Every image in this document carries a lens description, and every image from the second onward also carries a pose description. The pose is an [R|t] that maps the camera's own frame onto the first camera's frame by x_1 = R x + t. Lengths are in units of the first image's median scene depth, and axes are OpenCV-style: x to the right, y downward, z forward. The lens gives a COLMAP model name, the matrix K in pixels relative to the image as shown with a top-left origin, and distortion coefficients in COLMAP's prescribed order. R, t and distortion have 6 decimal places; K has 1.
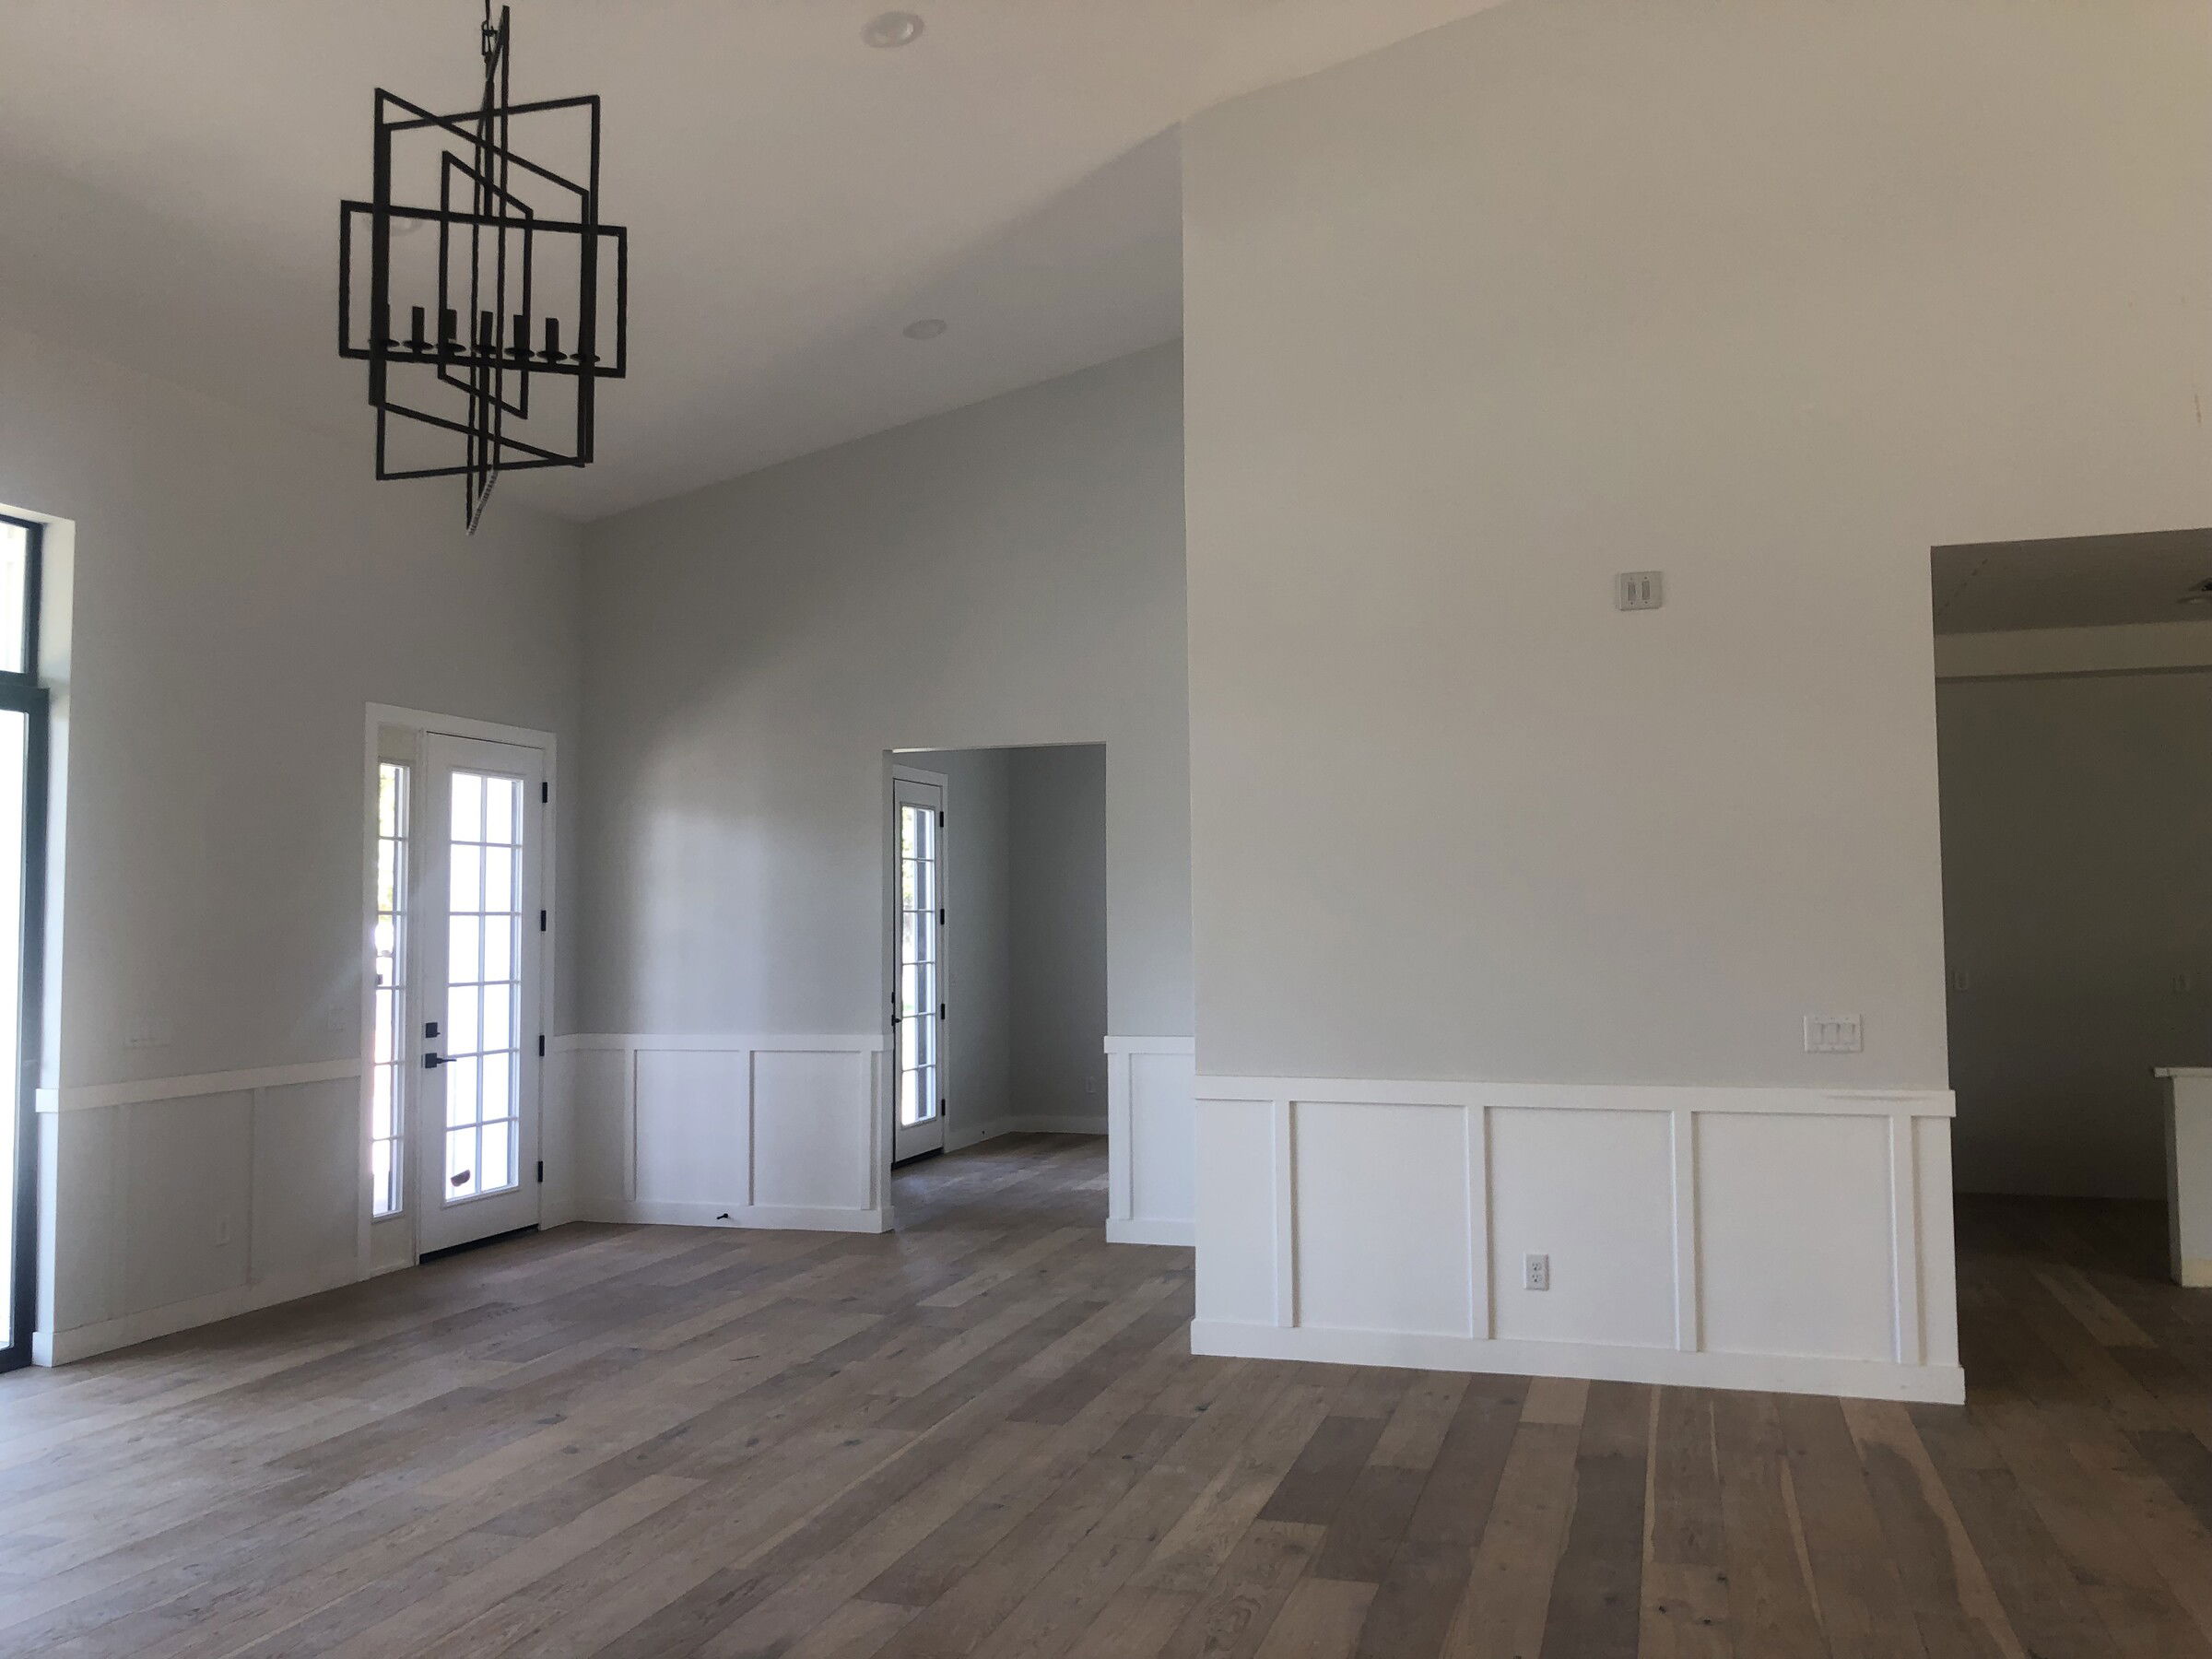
lens RADIAL K [[1821.2, 0, 1157.5], [0, 1821.2, 830.2], [0, 0, 1]] dist [0.026548, -0.023494]
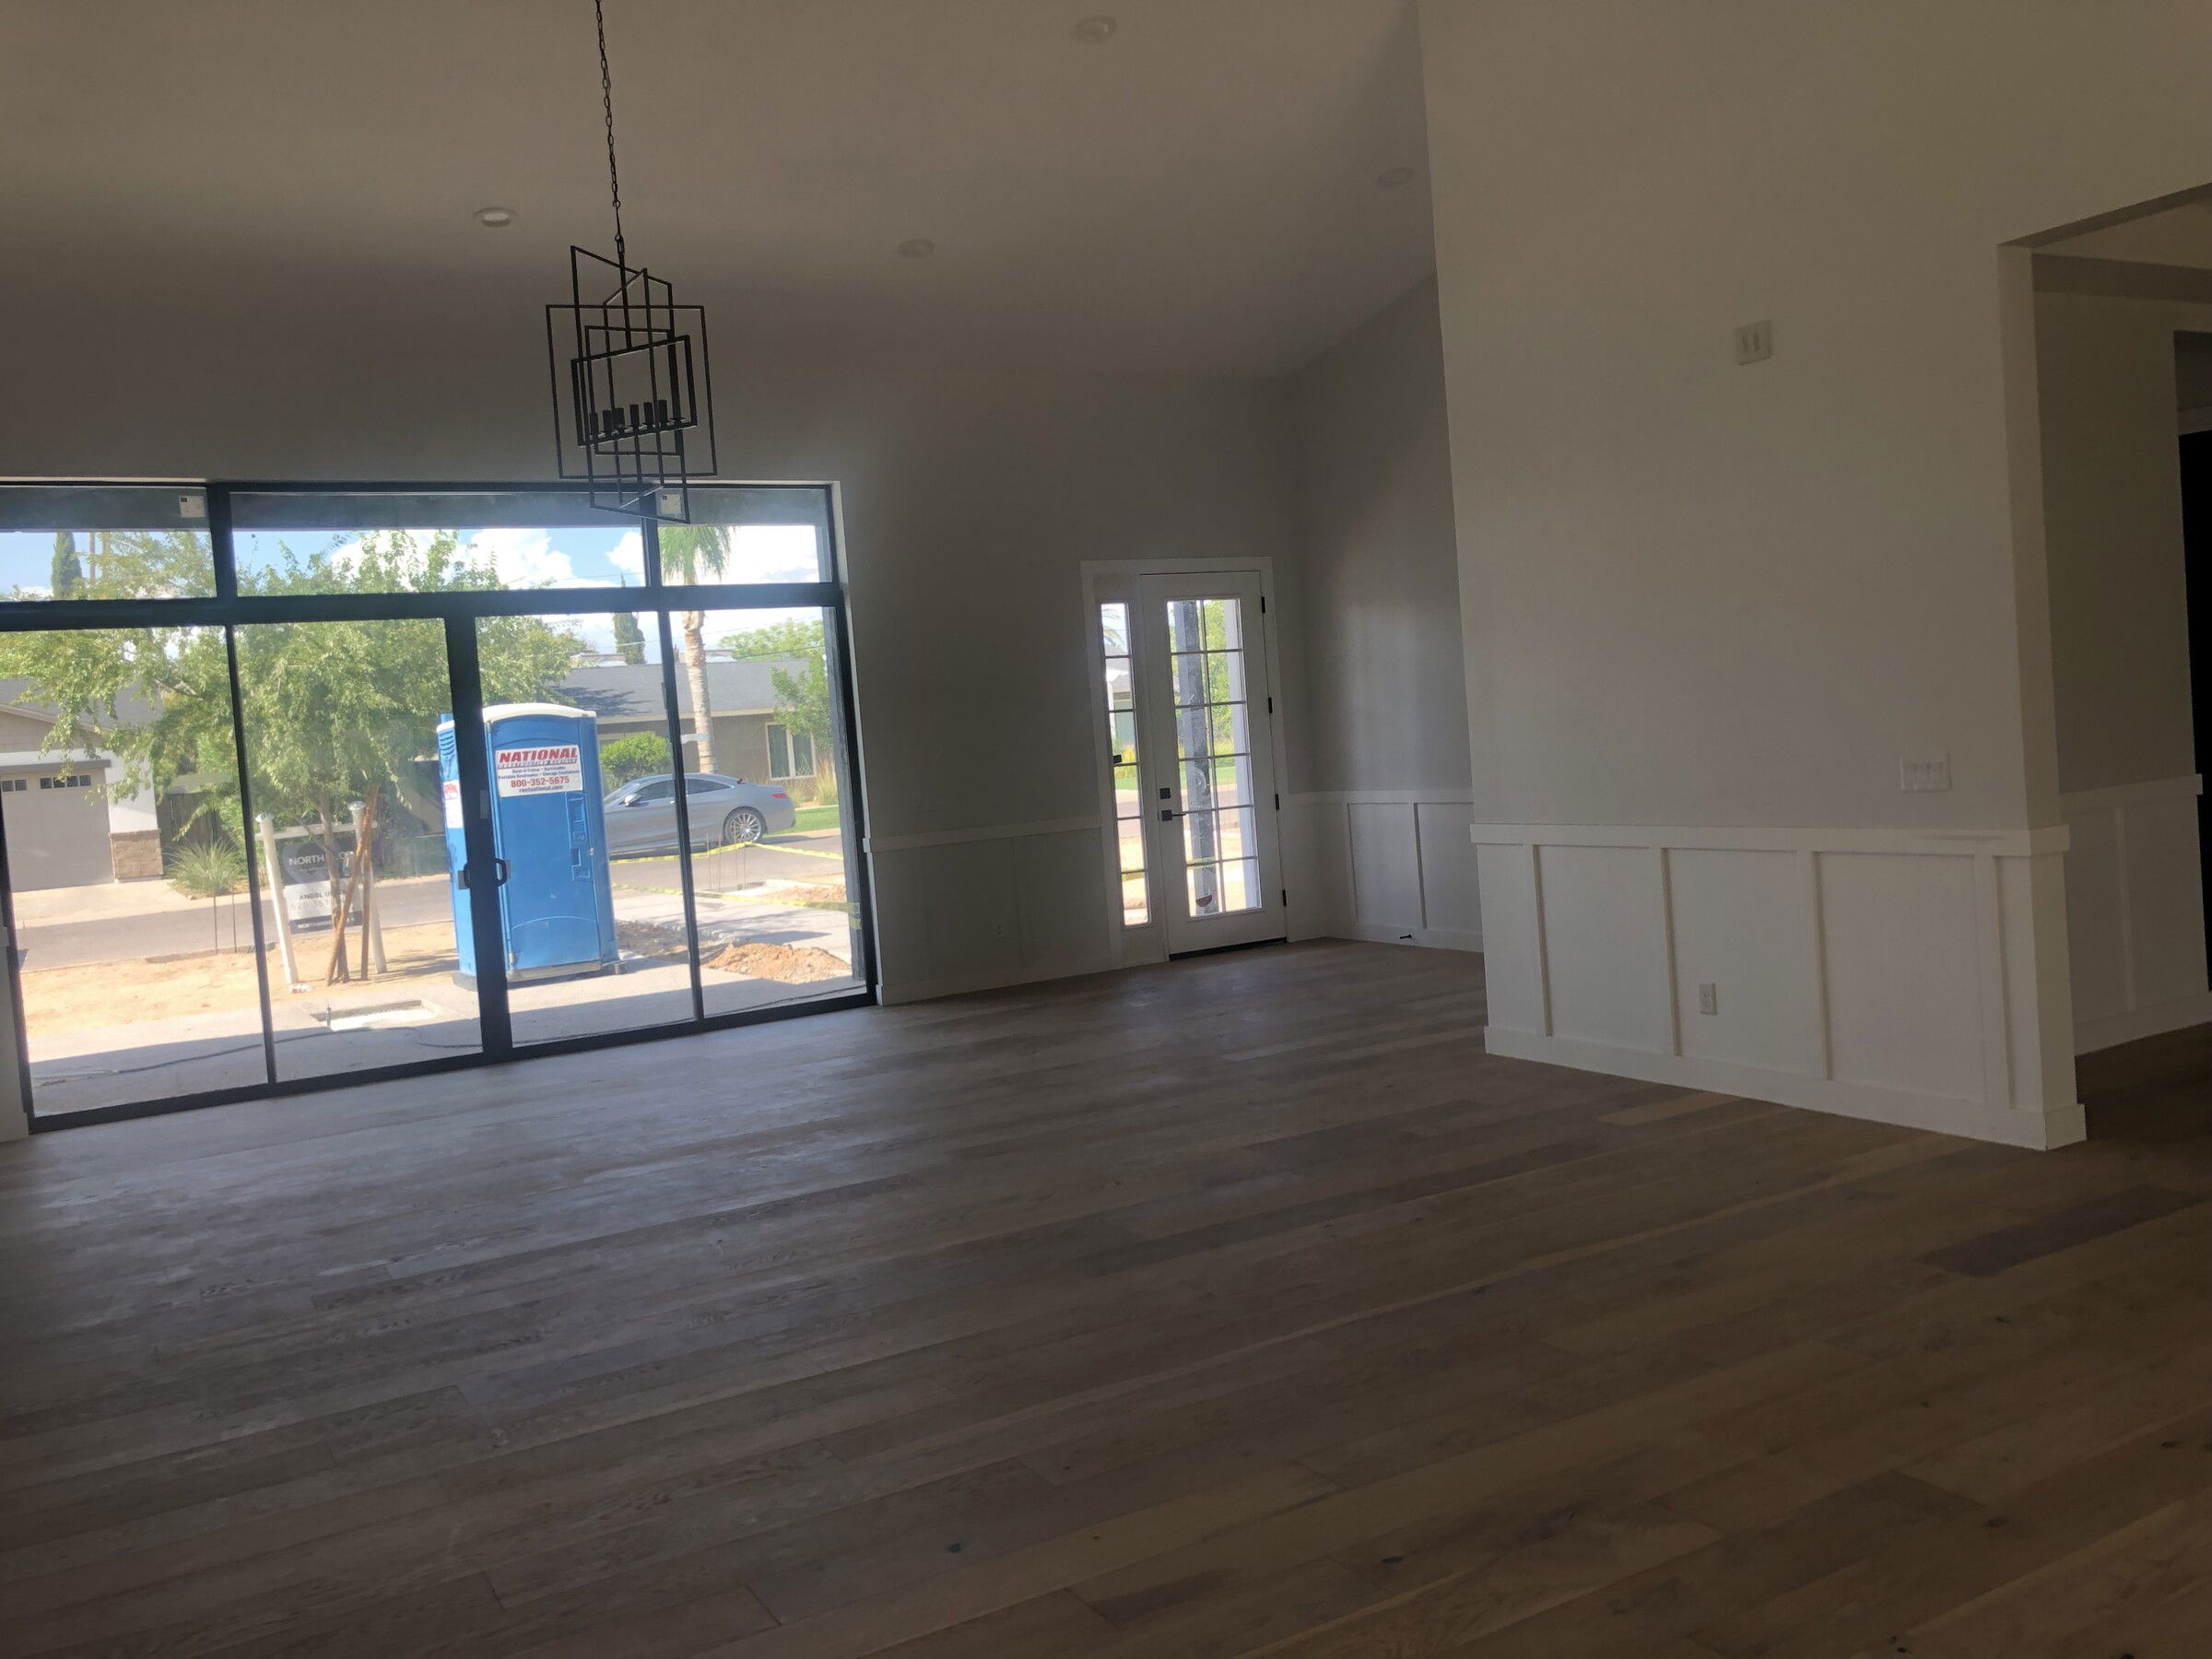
lens RADIAL K [[1821.2, 0, 1135.6], [0, 1821.2, 805.8], [0, 0, 1]] dist [0.026548, -0.023494]
pose [[0.728816, -0.018766, -0.684452, 0.616369], [0.105830, 0.990699, 0.085527, 0.000060], [0.676481, -0.134769, 0.724024, 0.000410]]
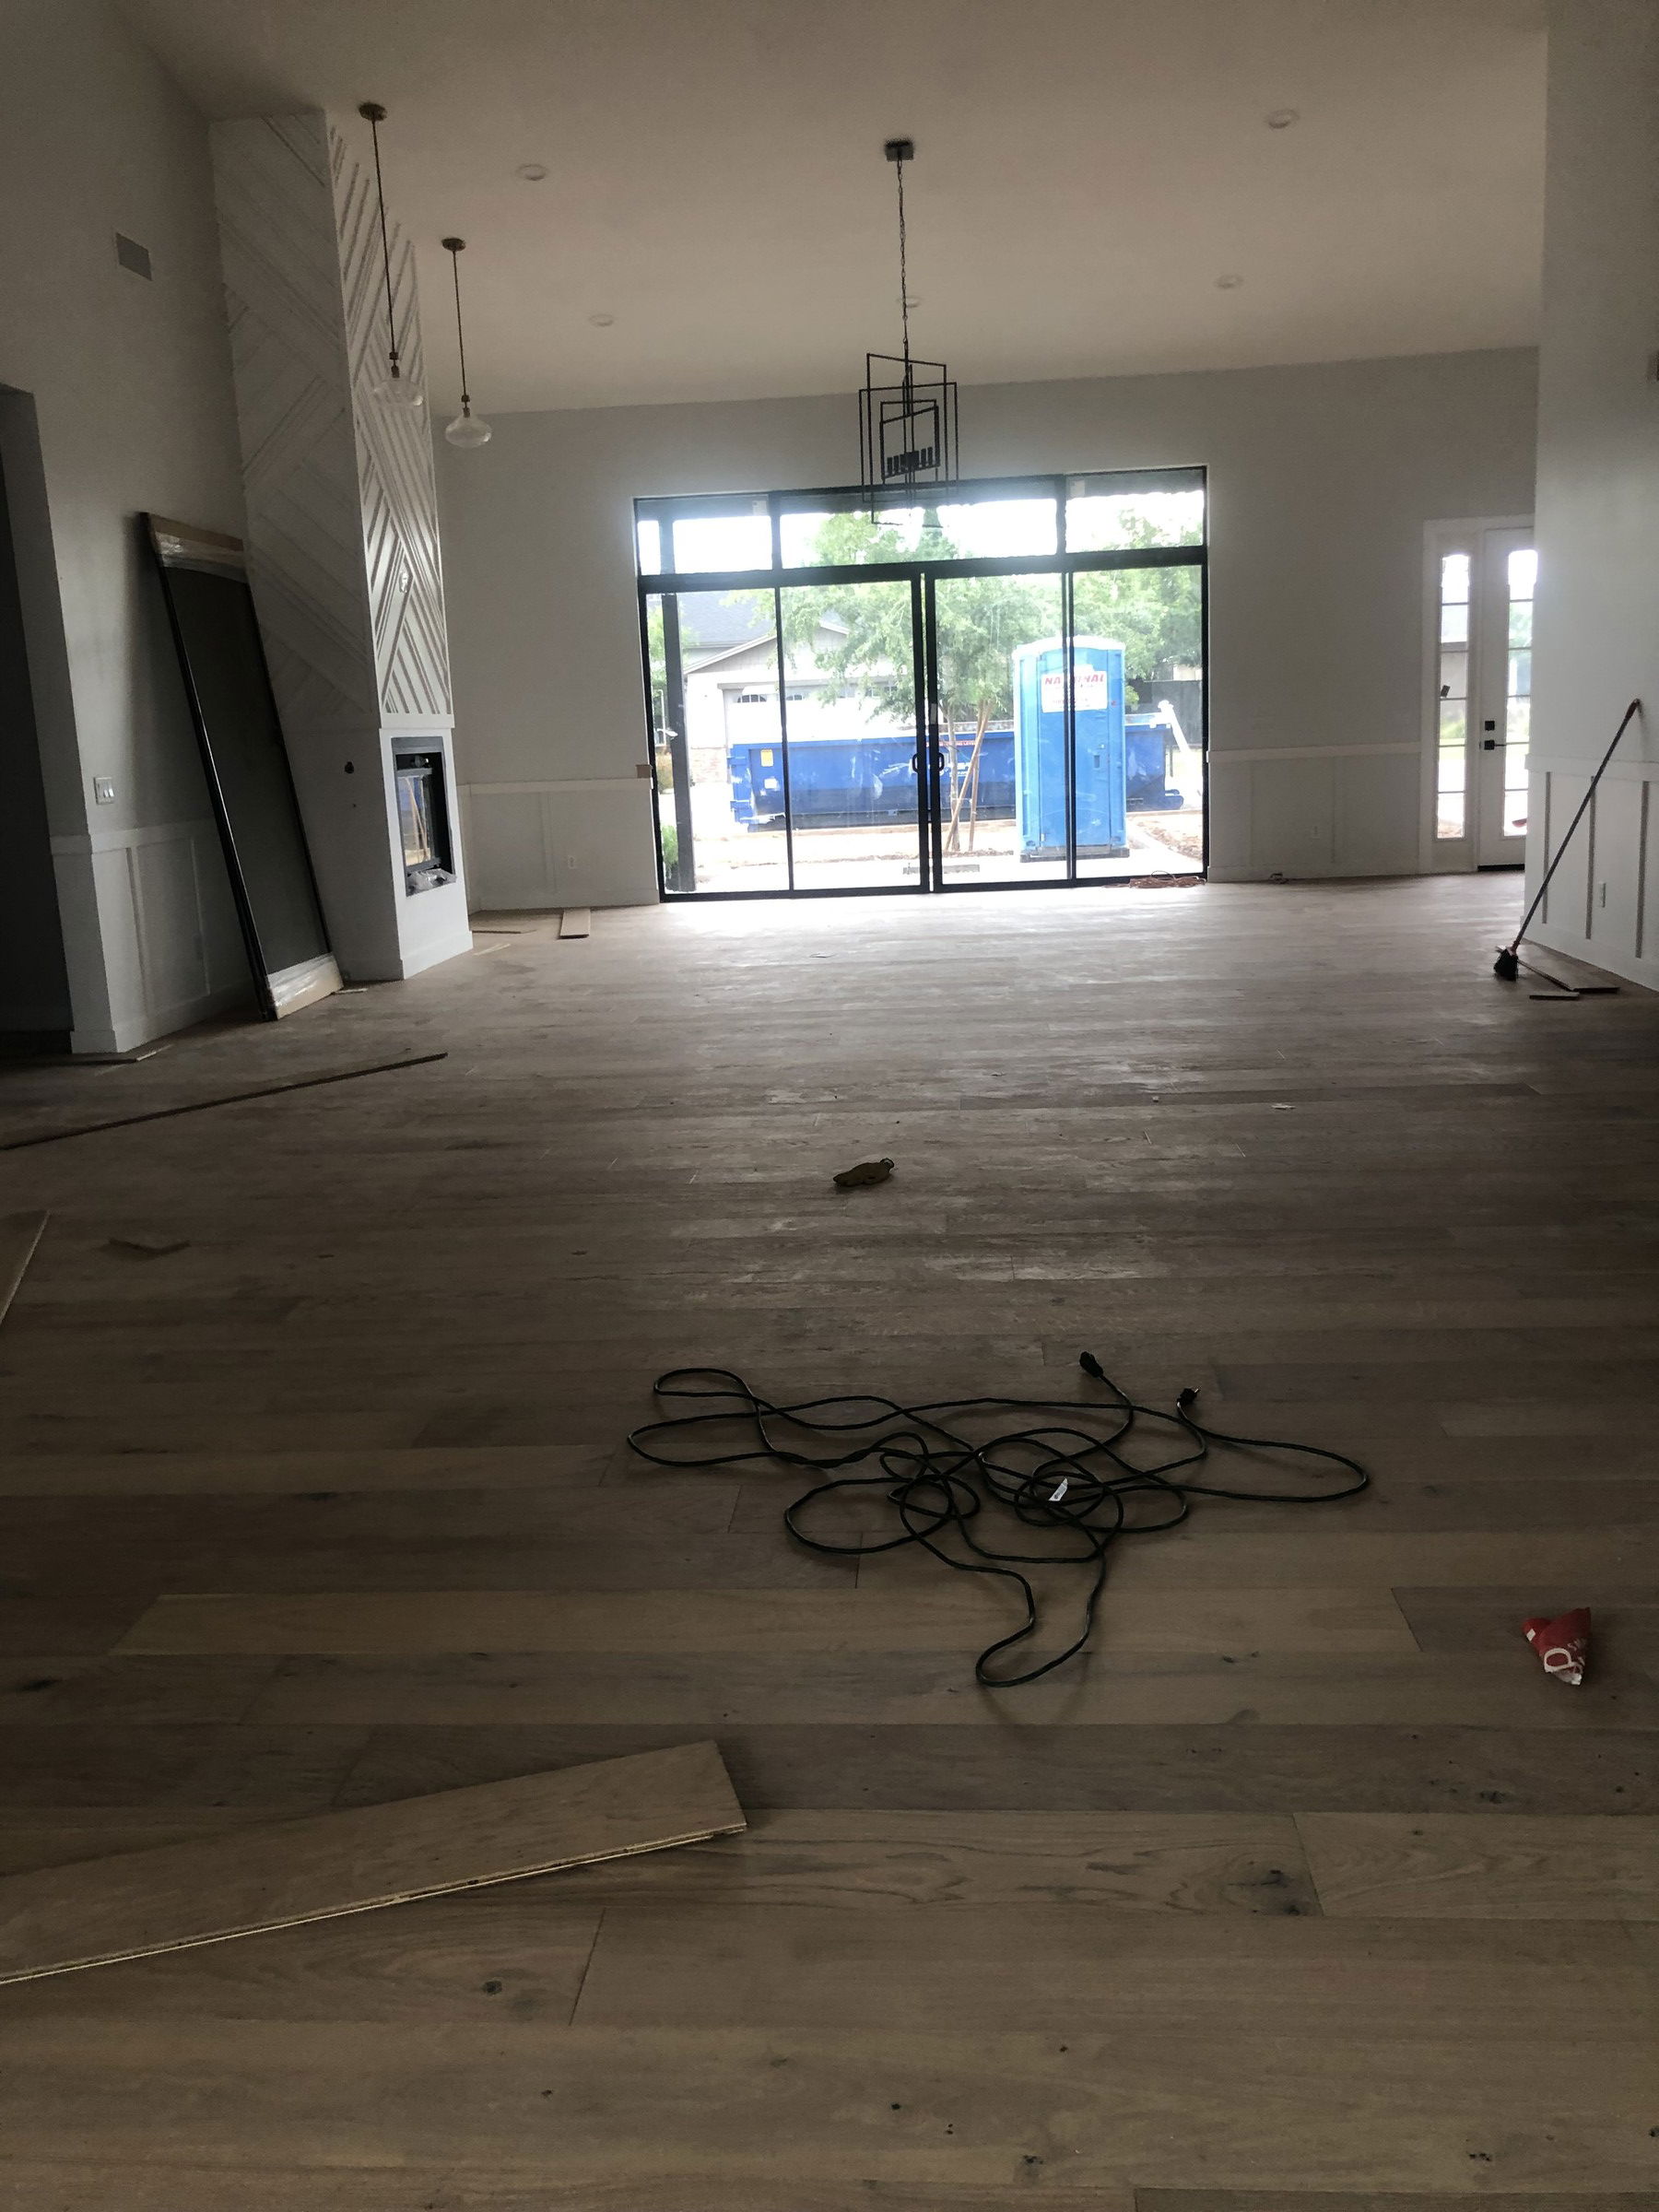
lens RADIAL K [[1821.2, 0, 822.8], [0, 1821.2, 1095.7], [0, 0, 1]] dist [0.026548, -0.023494]
pose [[0.222242, 0.191399, -0.956020, 1.258710], [0.096834, 0.971361, 0.216981, 0.025053], [0.970171, -0.140798, 0.197343, 0.095101]]
